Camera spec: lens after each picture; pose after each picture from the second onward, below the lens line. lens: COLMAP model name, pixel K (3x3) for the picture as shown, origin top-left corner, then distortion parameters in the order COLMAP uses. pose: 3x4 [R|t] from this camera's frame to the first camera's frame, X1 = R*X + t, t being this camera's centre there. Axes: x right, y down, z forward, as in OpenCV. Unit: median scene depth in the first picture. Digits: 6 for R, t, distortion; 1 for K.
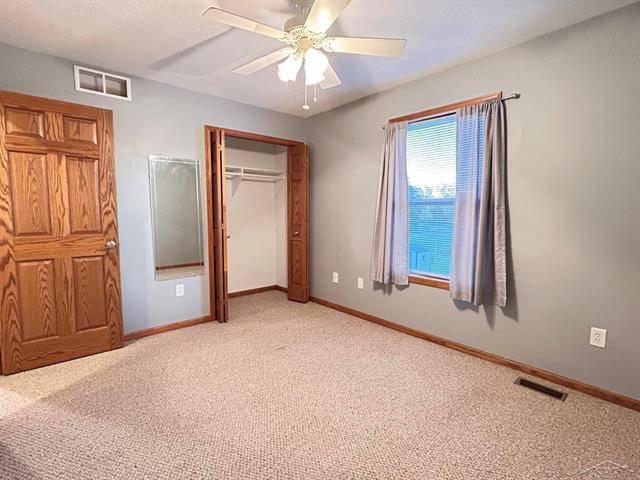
lens RADIAL K [[310.2, 0, 320.0], [0, 310.2, 240.0], [0, 0, 1]] dist [0.000096, -0.000187]
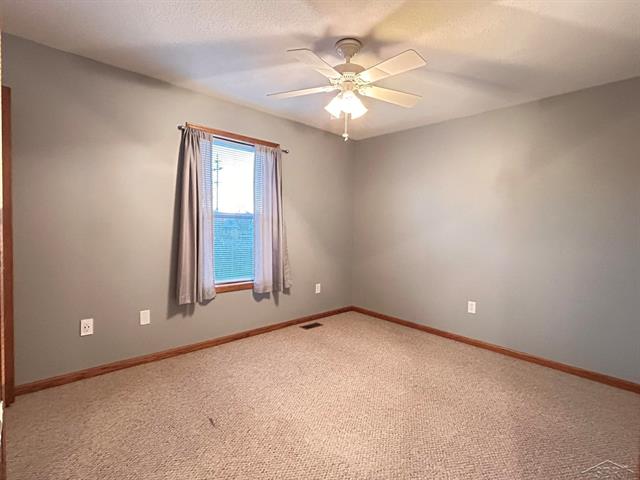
lens RADIAL K [[310.2, 0, 320.0], [0, 310.2, 240.0], [0, 0, 1]] dist [0.000096, -0.000187]
pose [[-0.011650, -0.060405, 0.998106, -0.809376], [0.063618, 0.996107, 0.061027, -0.089162], [-0.997906, 0.064209, -0.007762, 0.741697]]
